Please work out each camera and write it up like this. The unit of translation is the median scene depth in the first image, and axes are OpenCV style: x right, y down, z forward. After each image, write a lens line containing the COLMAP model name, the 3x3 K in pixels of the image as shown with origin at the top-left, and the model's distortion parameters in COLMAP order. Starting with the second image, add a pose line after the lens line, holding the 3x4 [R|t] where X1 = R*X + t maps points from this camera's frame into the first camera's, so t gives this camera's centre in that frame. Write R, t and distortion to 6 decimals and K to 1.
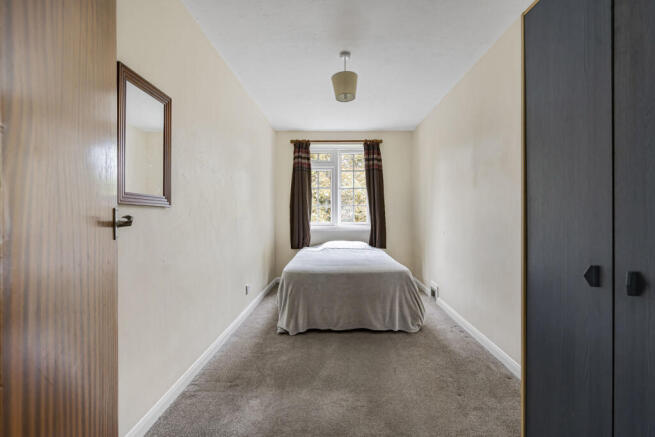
lens RADIAL K [[297.7, 0, 327.0], [0, 297.7, 239.5], [0, 0, 1]] dist [-0.001410, 0.004105]
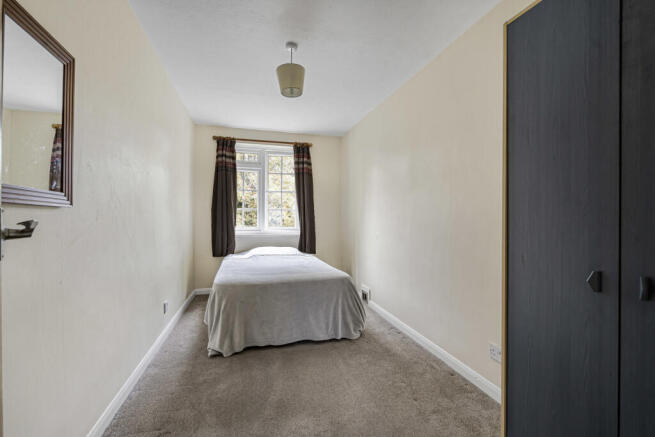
lens RADIAL K [[297.7, 0, 327.0], [0, 297.7, 239.5], [0, 0, 1]] dist [-0.001410, 0.004105]
pose [[0.959933, -0.012619, 0.279944, -0.074650], [0.016724, 0.999785, -0.012282, -0.006993], [-0.279729, 0.016472, 0.959938, 0.072054]]
